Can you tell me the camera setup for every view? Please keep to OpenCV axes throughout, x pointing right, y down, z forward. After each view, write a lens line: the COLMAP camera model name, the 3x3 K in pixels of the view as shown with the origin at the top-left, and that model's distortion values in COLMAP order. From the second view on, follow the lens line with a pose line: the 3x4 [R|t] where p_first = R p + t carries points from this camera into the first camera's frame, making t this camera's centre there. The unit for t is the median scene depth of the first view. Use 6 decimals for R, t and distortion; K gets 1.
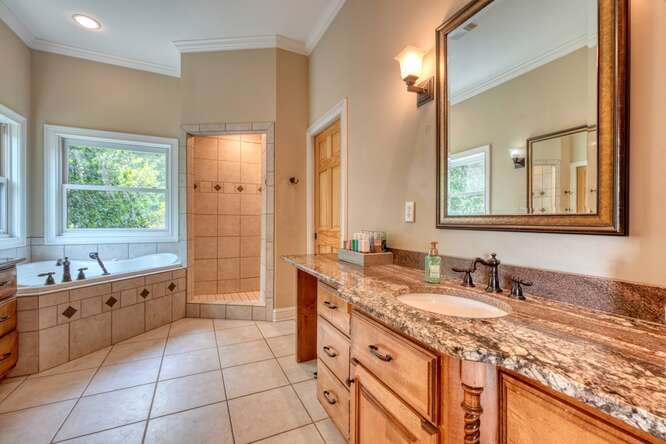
lens RADIAL K [[282.0, 0, 330.9], [0, 282.0, 220.7], [0, 0, 1]] dist [0.000163, -0.000094]
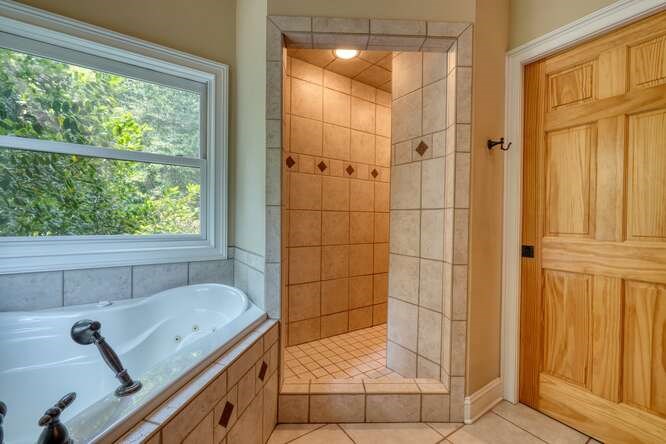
lens RADIAL K [[282.0, 0, 335.5], [0, 282.0, 221.8], [0, 0, 1]] dist [0.000163, -0.000094]
pose [[0.989936, 0.003862, 0.141463, -0.488961], [-0.005917, 0.999883, 0.014115, -0.006316], [-0.141392, -0.014810, 0.989843, 0.520985]]
